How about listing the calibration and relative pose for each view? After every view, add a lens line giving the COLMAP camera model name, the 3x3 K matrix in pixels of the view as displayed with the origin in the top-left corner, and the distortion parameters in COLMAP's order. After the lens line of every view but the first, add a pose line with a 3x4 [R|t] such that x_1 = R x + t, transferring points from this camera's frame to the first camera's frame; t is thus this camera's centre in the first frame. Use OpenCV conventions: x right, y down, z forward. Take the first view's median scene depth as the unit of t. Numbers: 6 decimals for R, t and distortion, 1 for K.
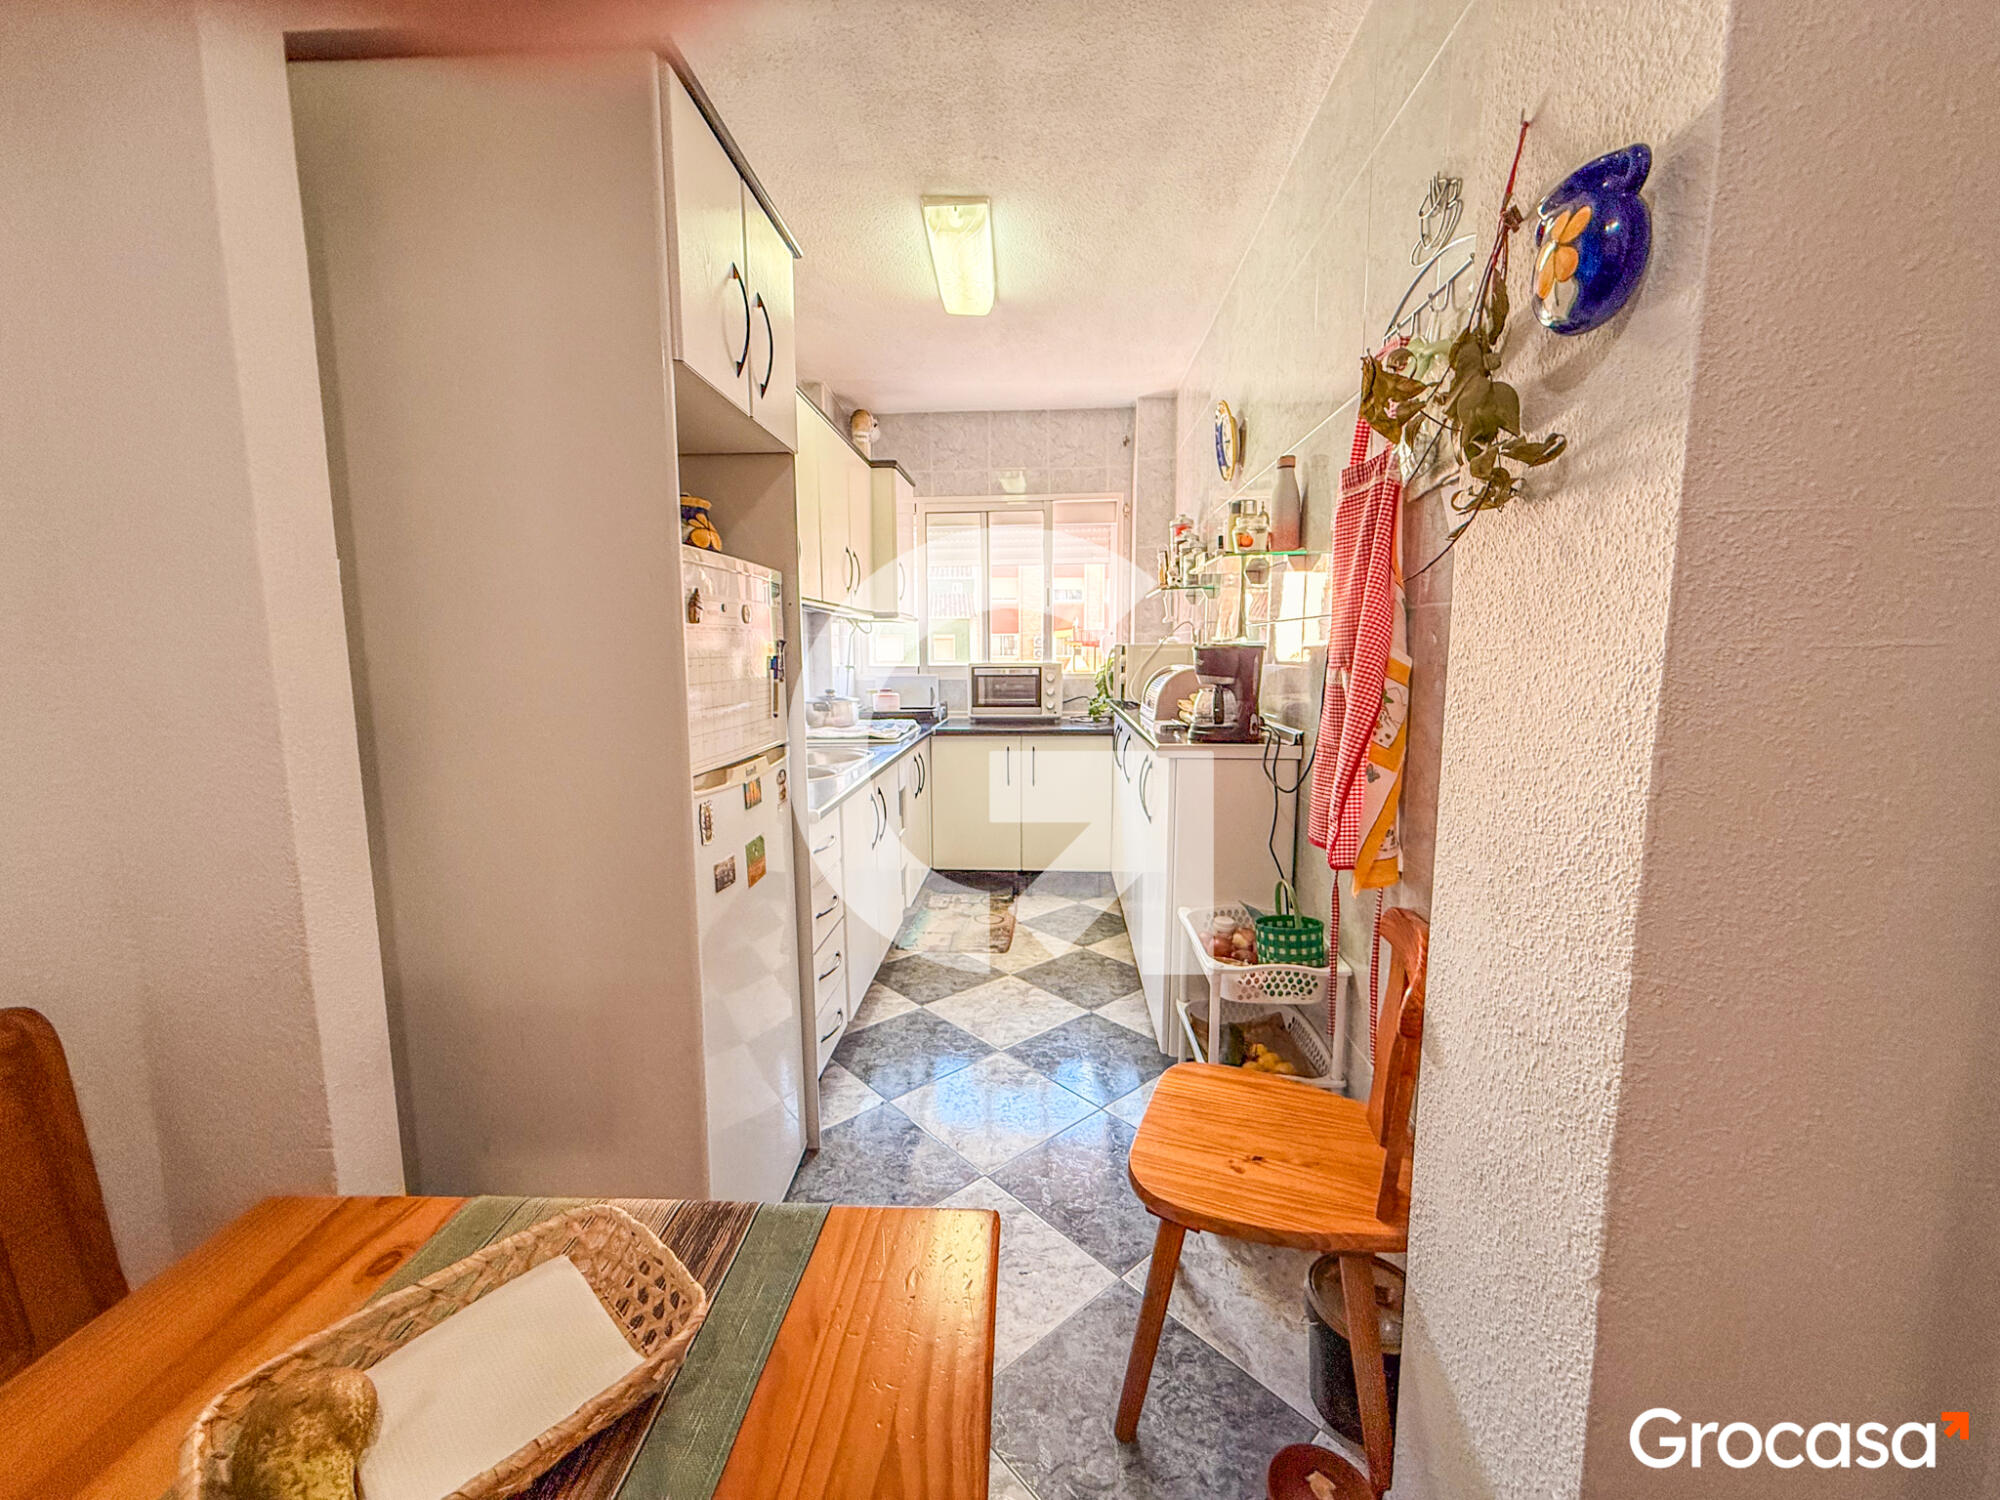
lens RADIAL K [[799.8, 0, 1002.2], [0, 799.8, 748.1], [0, 0, 1]] dist [0.001057, -0.000244]
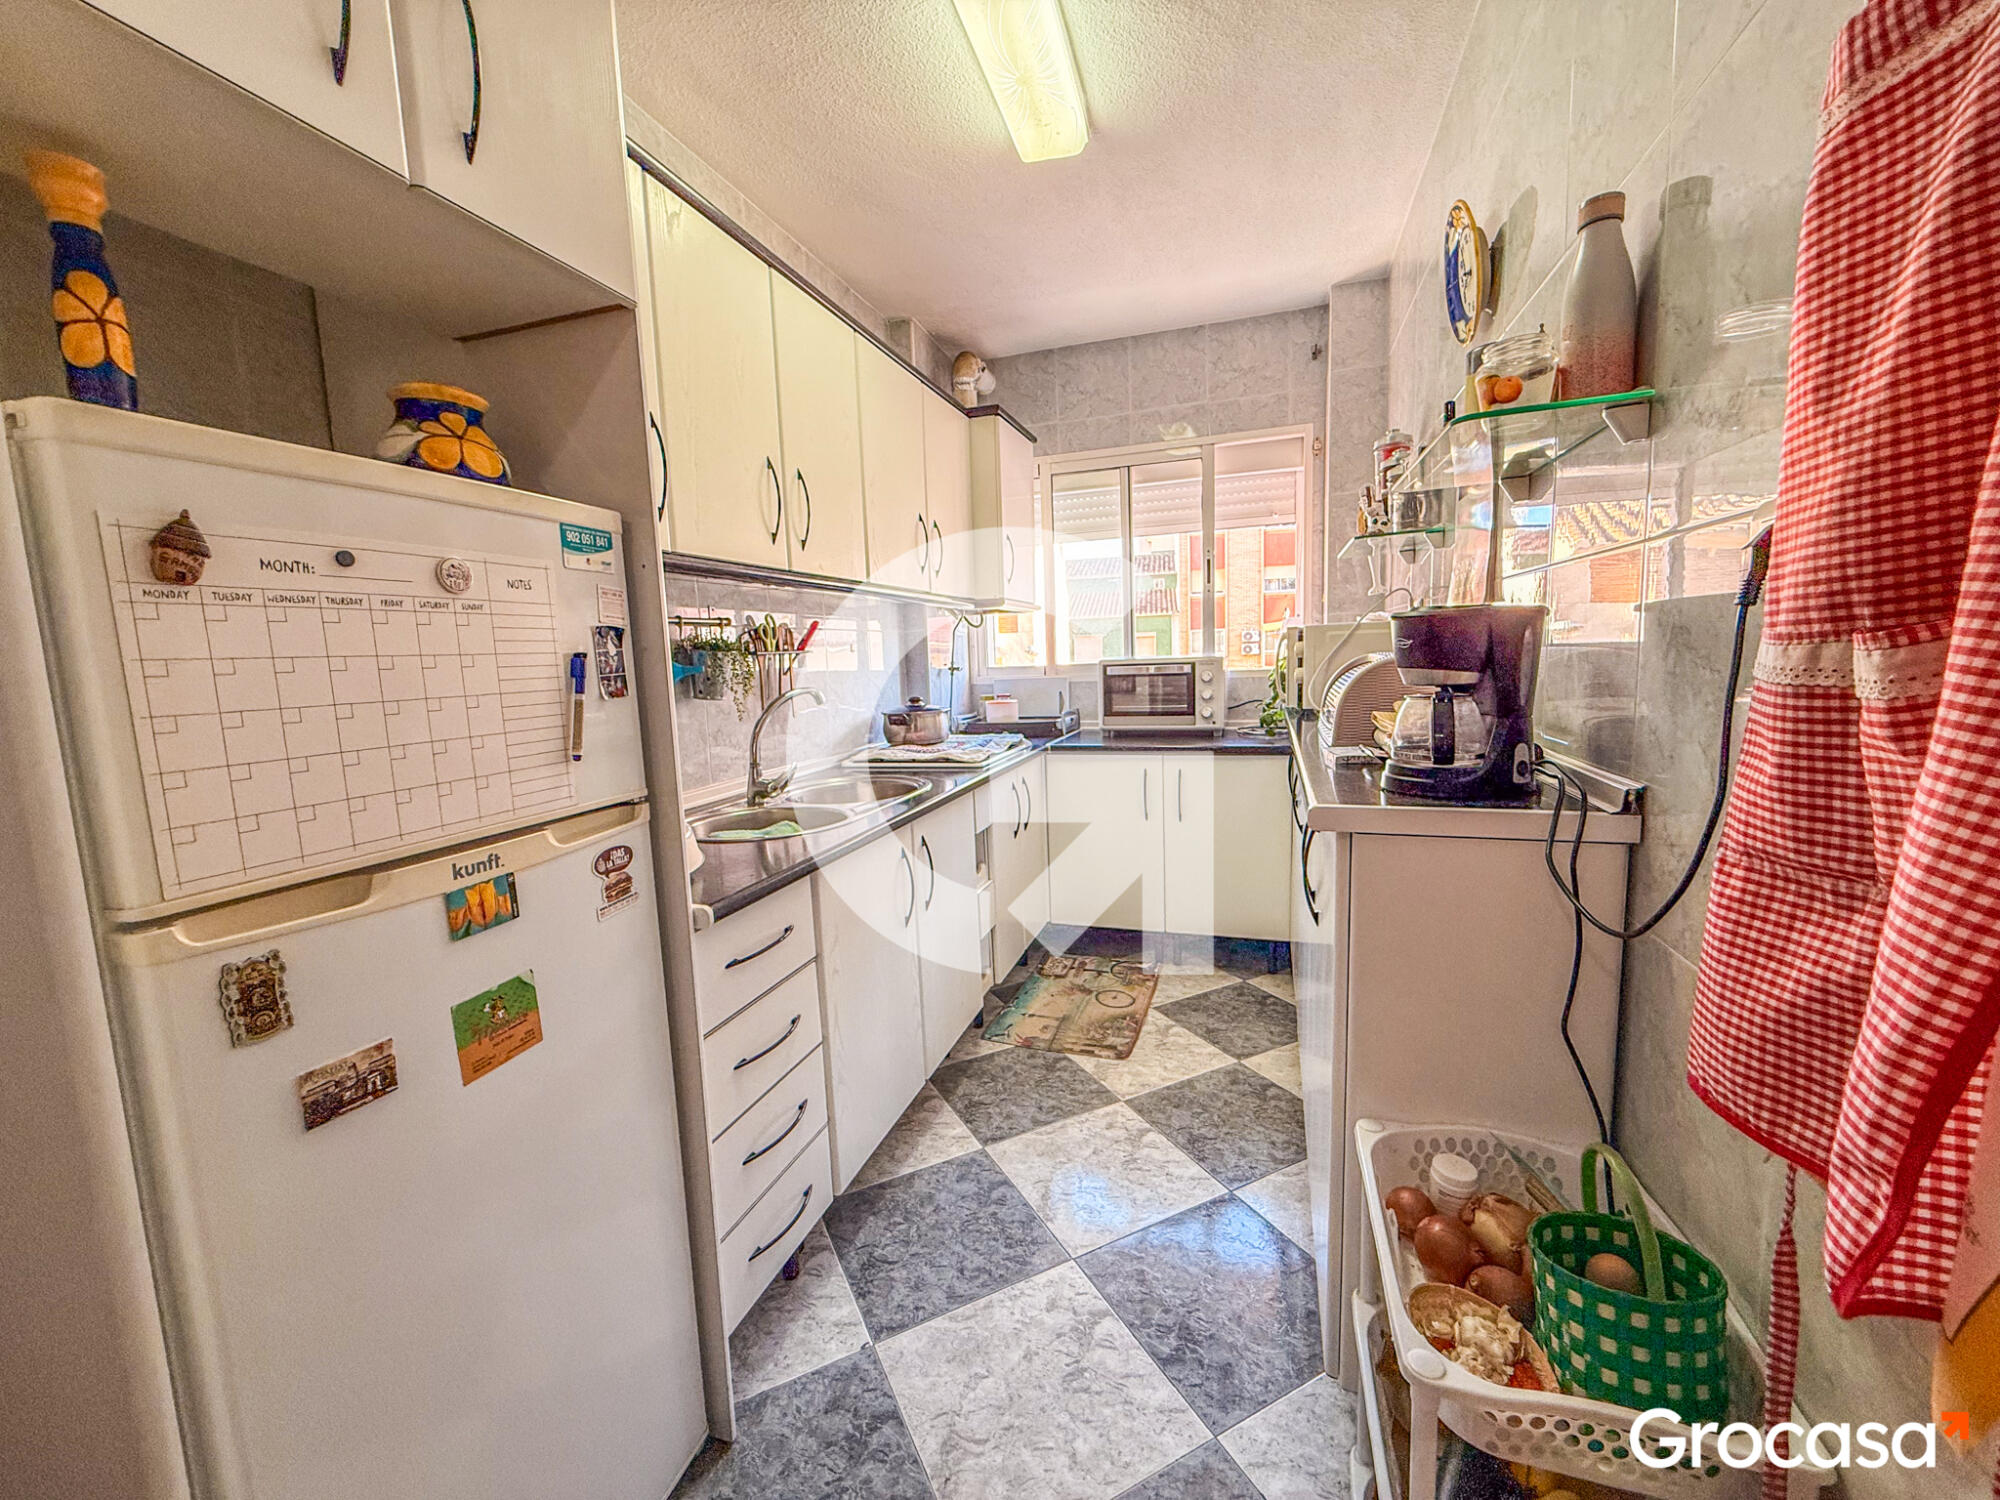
lens RADIAL K [[799.8, 0, 999.7], [0, 799.8, 747.1], [0, 0, 1]] dist [0.001057, -0.000244]
pose [[0.966249, 0.000957, -0.257607, 0.092204], [-0.001428, 0.999998, -0.001640, -0.027841], [0.257605, 0.001953, 0.966248, 0.311299]]
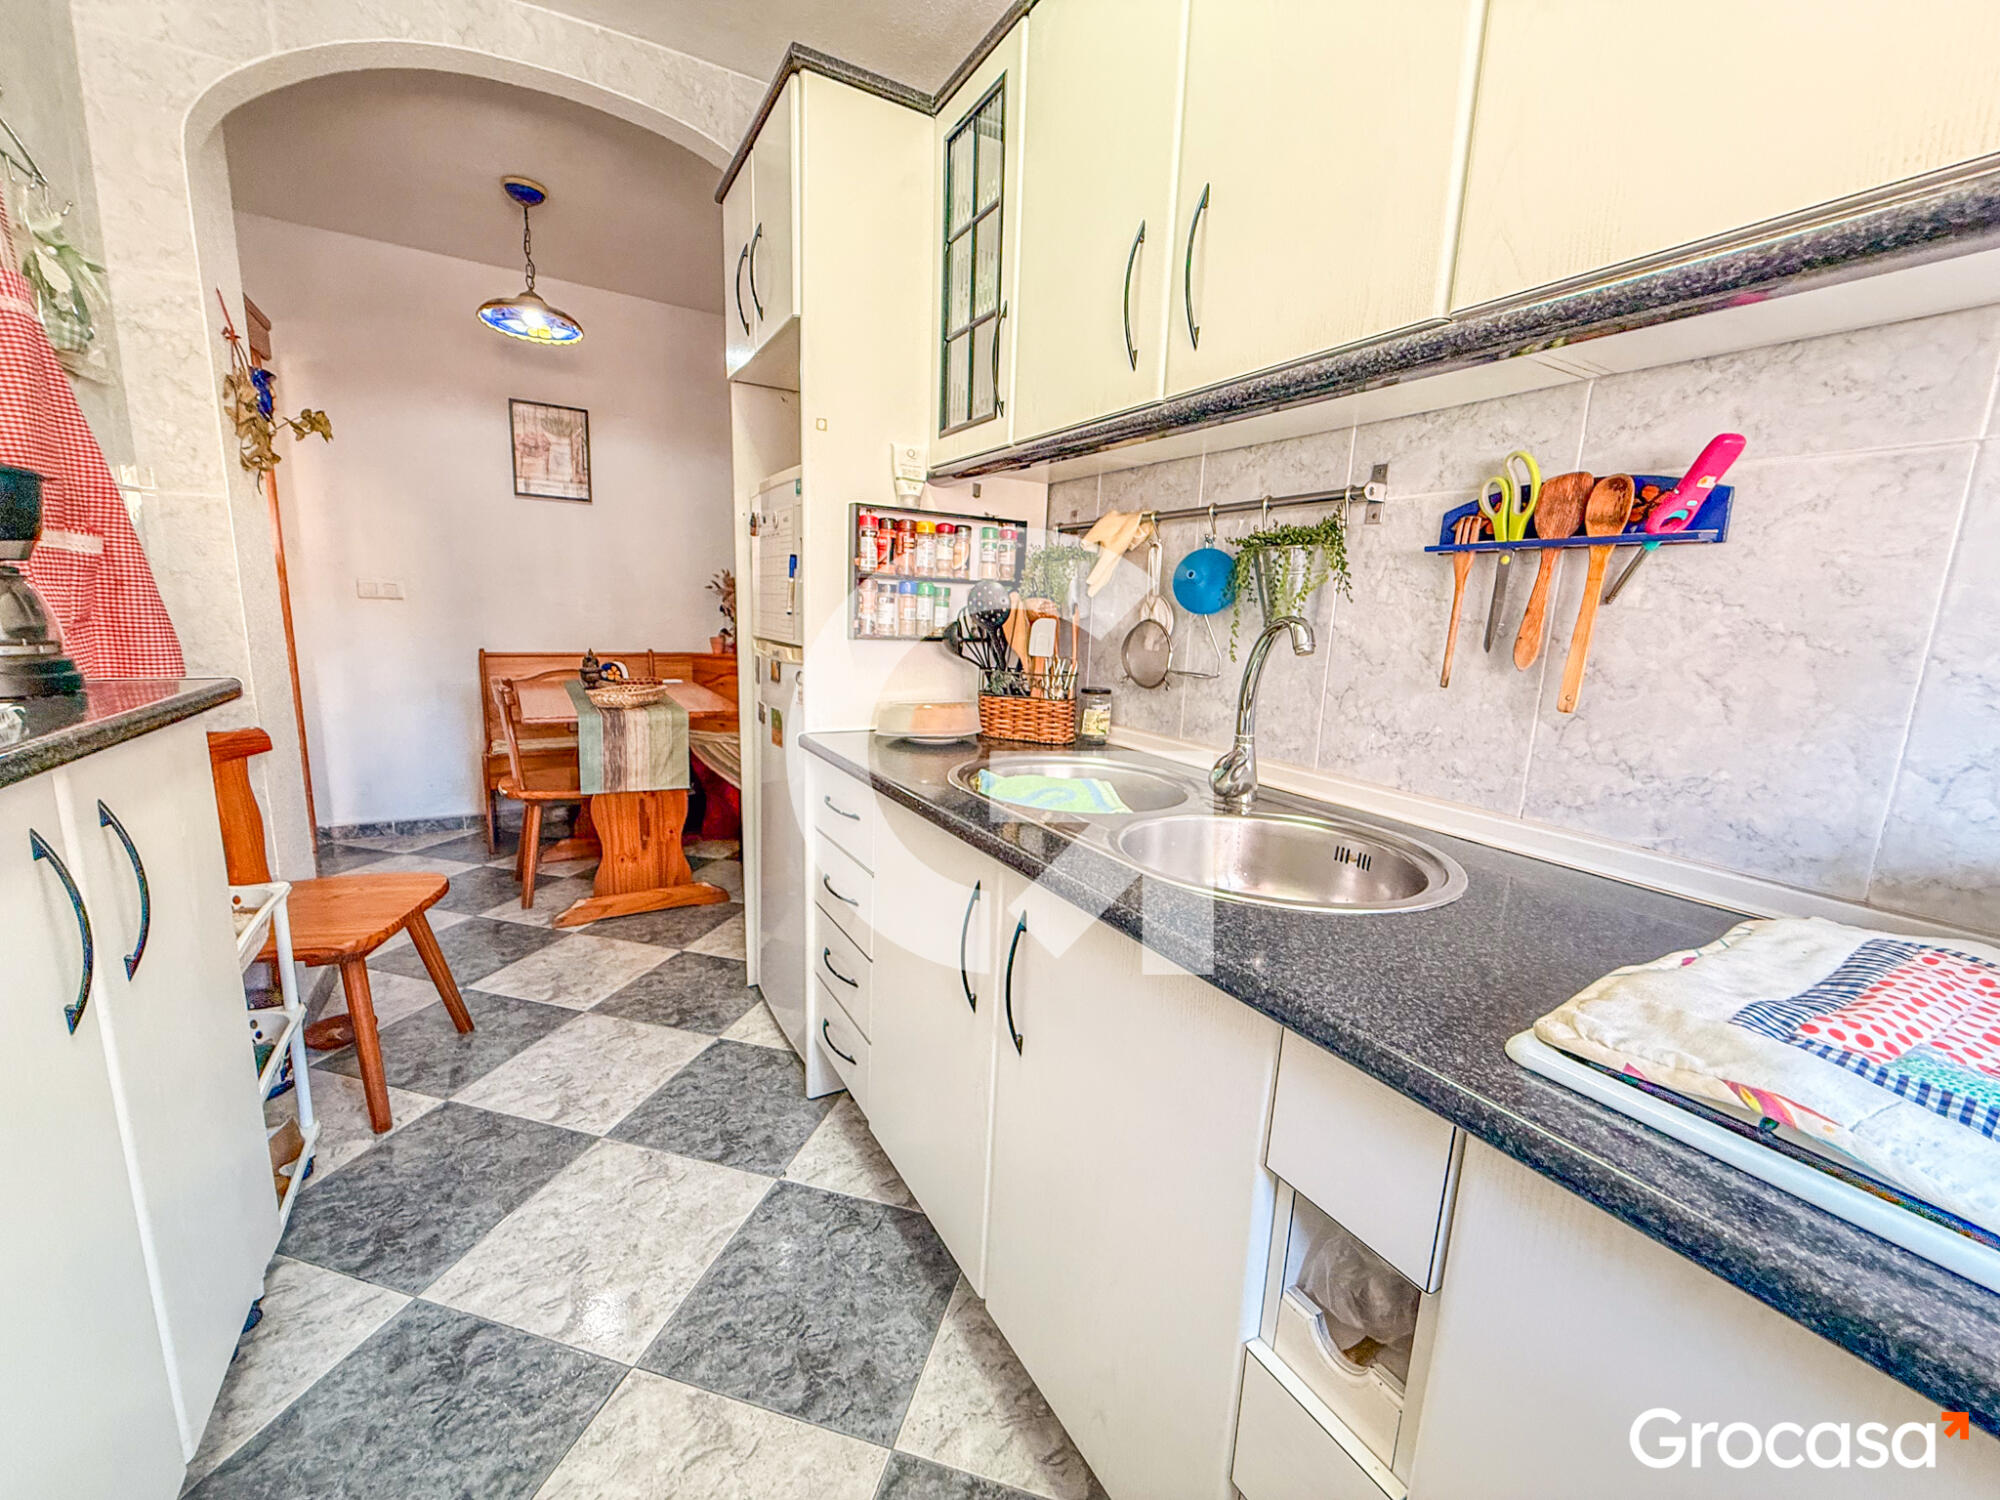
lens RADIAL K [[799.8, 0, 989.6], [0, 799.8, 748.4], [0, 0, 1]] dist [0.001057, -0.000244]
pose [[-0.836802, 0.061265, -0.544068, 0.074717], [-0.122482, 0.947588, 0.295086, -0.173966], [0.533630, 0.313567, -0.785439, 1.583445]]
